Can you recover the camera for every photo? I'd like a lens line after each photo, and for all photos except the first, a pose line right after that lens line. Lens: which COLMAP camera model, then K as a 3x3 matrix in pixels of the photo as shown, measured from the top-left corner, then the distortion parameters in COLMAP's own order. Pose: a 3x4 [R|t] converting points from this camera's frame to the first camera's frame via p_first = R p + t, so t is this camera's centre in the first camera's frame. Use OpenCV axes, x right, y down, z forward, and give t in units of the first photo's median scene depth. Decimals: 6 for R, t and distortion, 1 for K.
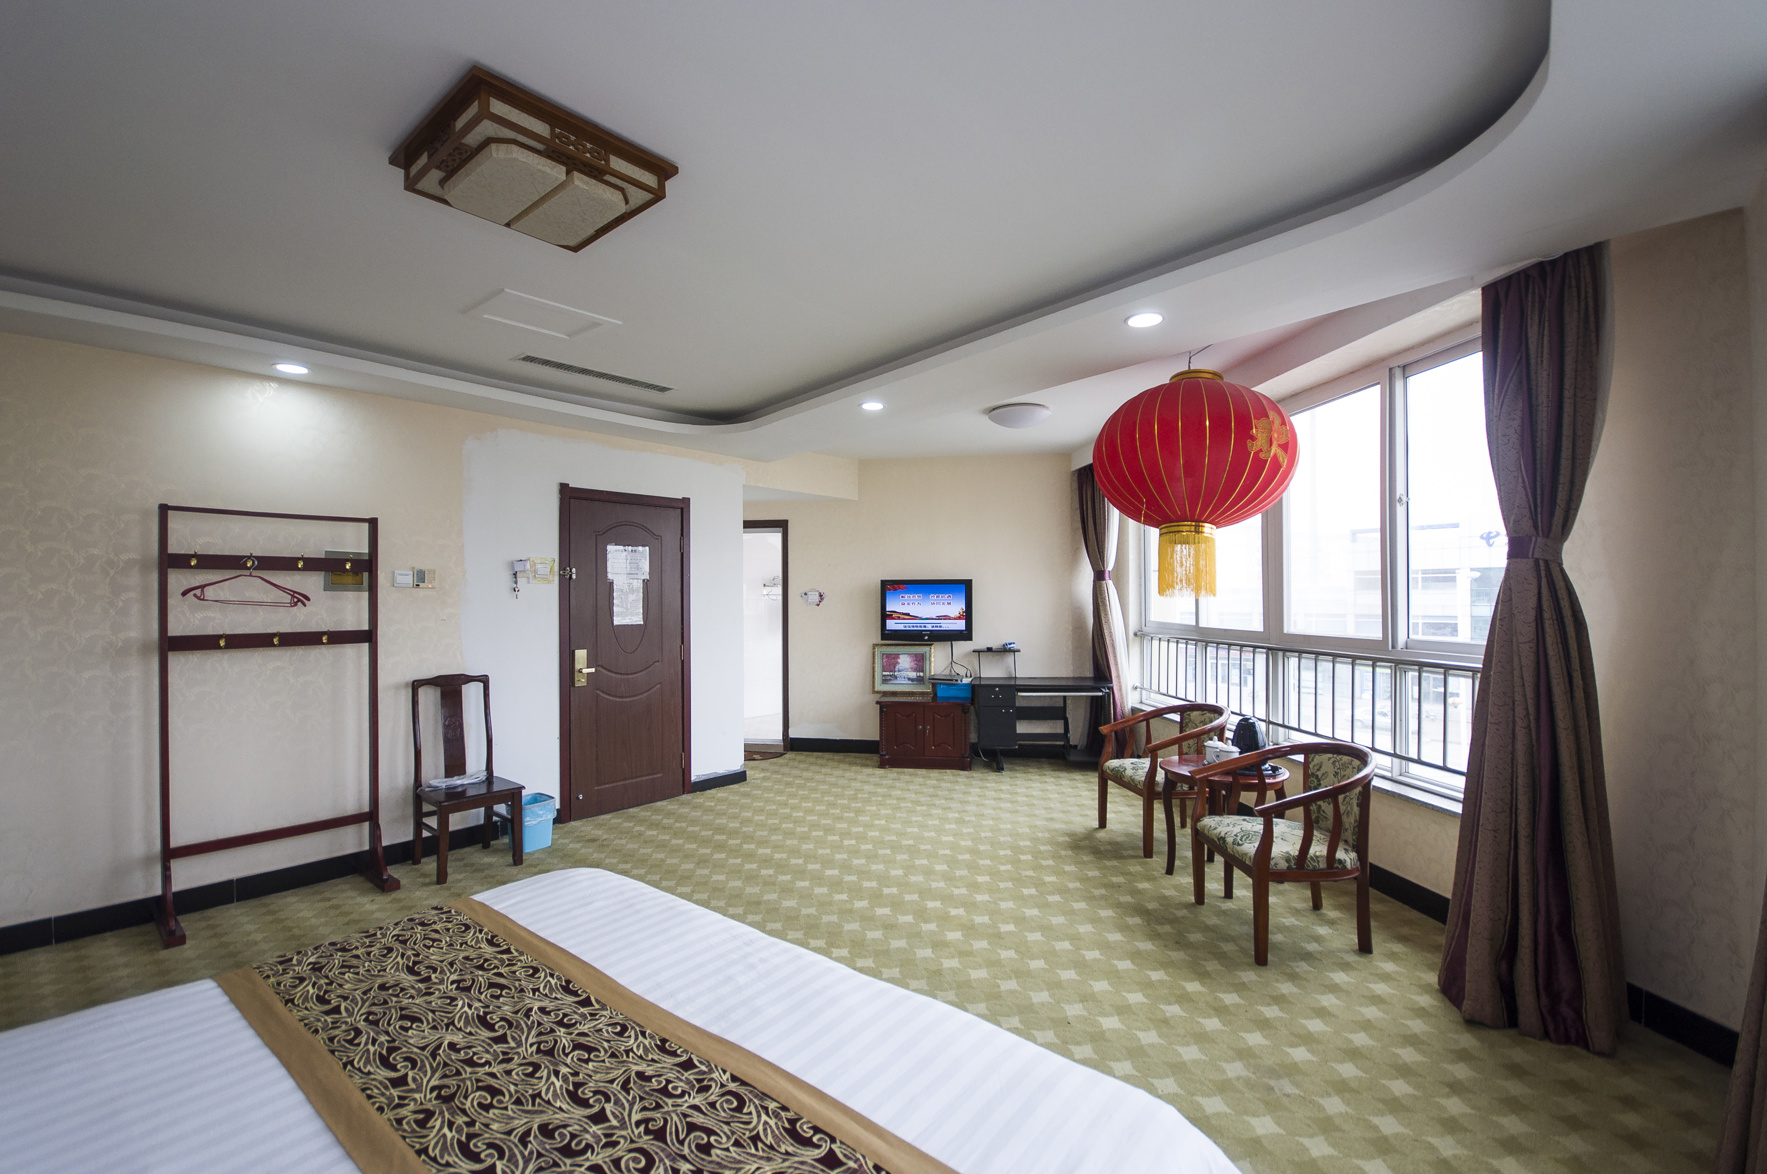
lens RADIAL K [[767.5, 0, 883.5], [0, 767.5, 587.0], [0, 0, 1]] dist [0.019735, -0.000254]
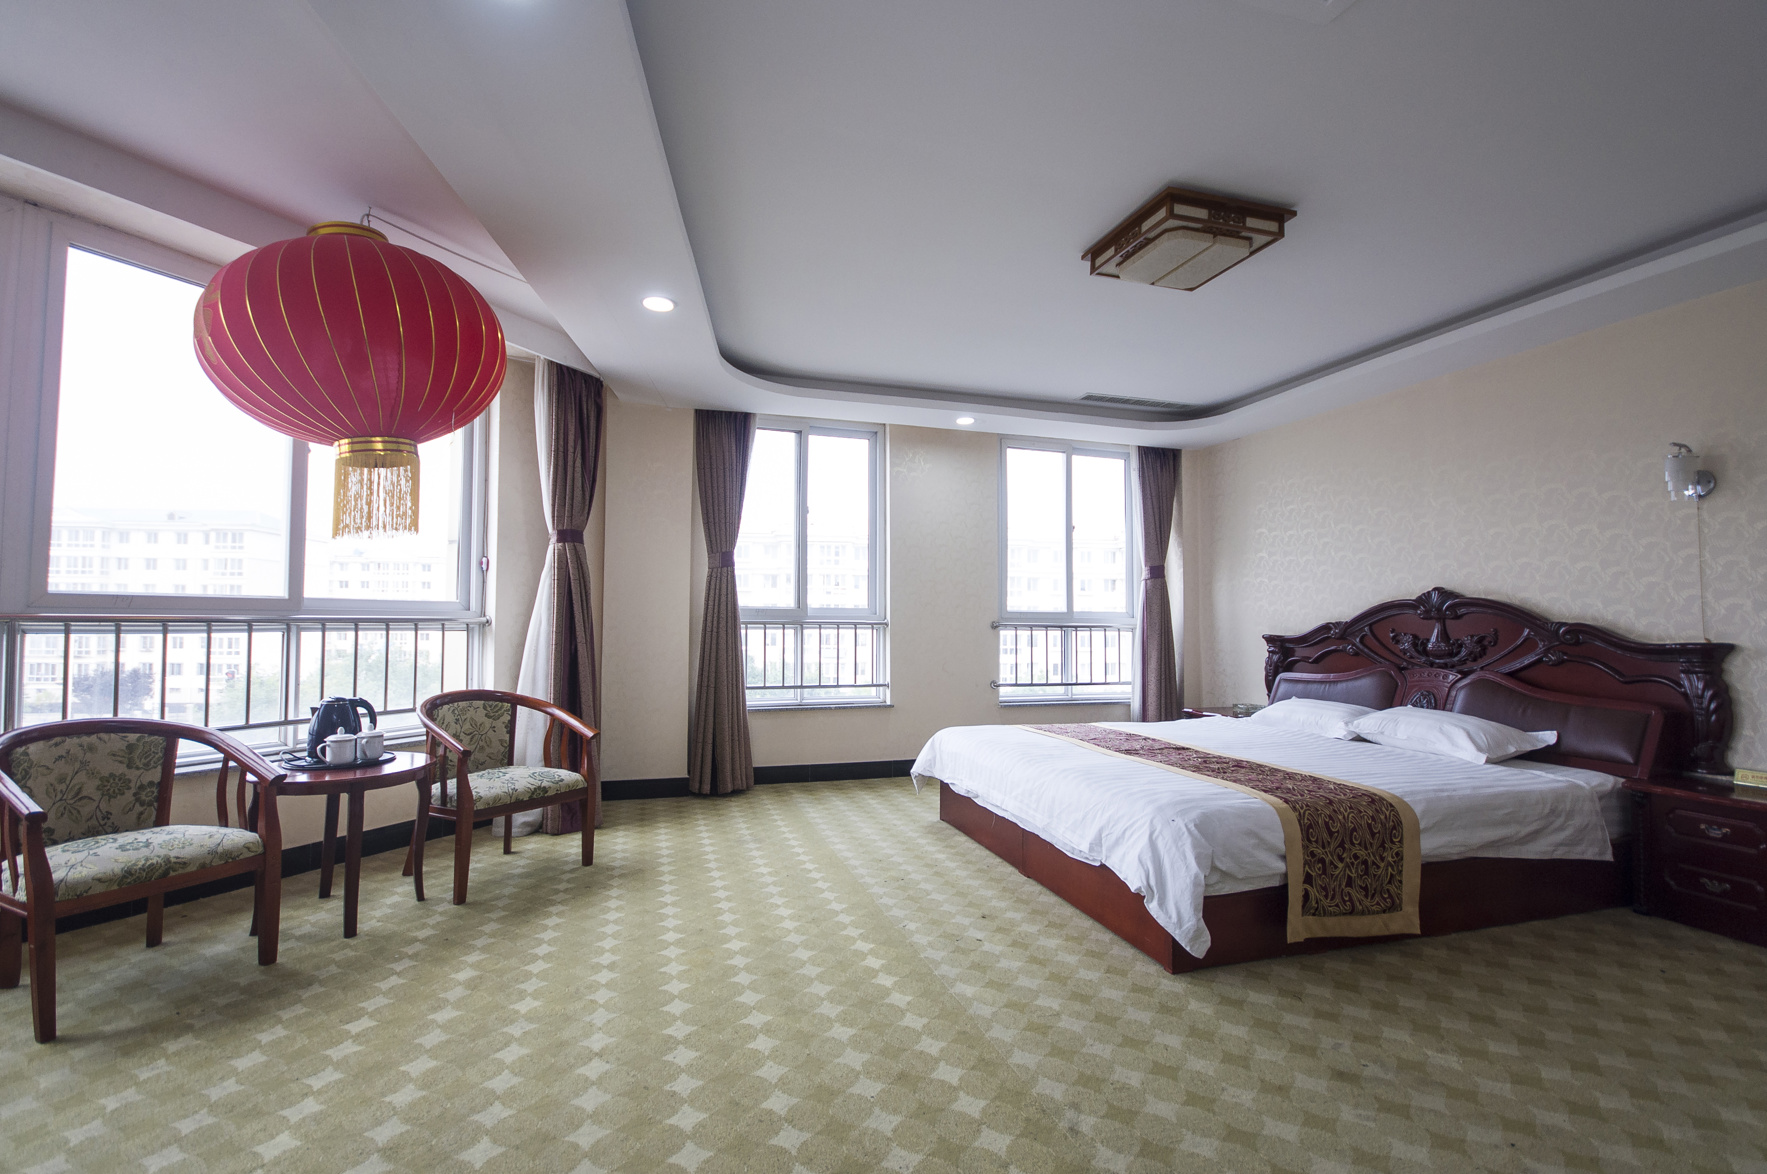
lens RADIAL K [[767.5, 0, 883.5], [0, 767.5, 587.0], [0, 0, 1]] dist [0.019735, -0.000254]
pose [[-0.854948, -0.007012, 0.518666, -0.534010], [-0.053467, 0.995774, -0.074671, 0.110252], [-0.515951, -0.091571, -0.851710, 1.793865]]
